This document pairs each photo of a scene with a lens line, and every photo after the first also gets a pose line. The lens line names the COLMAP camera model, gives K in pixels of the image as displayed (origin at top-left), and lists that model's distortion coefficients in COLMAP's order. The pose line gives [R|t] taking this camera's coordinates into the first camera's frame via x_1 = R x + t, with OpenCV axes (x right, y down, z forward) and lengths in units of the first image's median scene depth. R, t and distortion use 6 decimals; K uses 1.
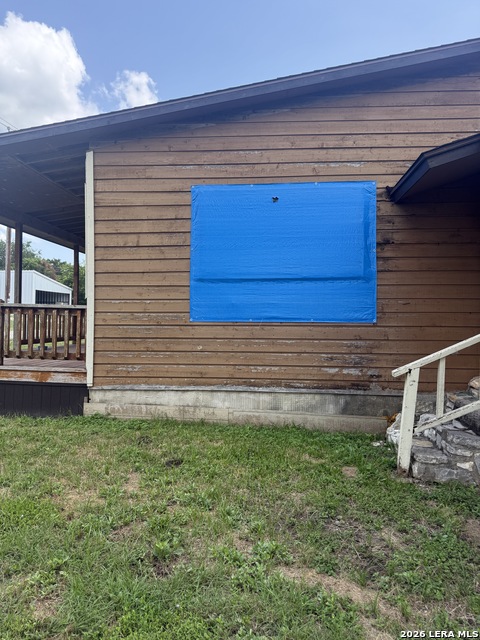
lens RADIAL K [[444.0, 0, 239.1], [0, 444.0, 320.9], [0, 0, 1]] dist [0.002603, -0.014355]
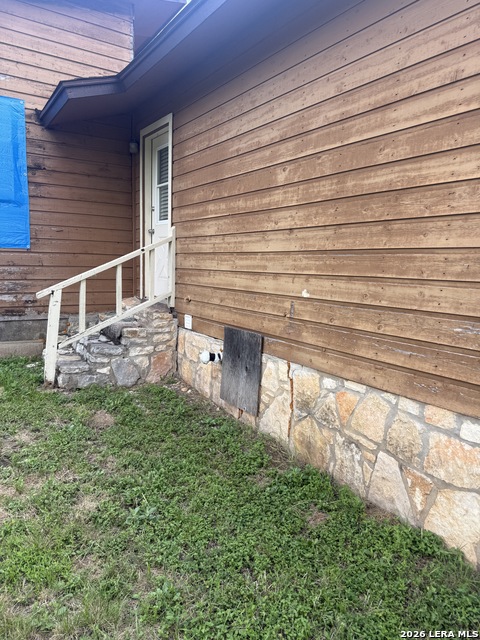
lens RADIAL K [[444.0, 0, 240.6], [0, 444.0, 318.2], [0, 0, 1]] dist [0.002603, -0.014355]
pose [[0.789645, -0.065214, 0.610089, 0.074995], [-0.021005, 0.990879, 0.133105, 0.019767], [-0.613204, -0.117921, 0.781073, -0.116319]]
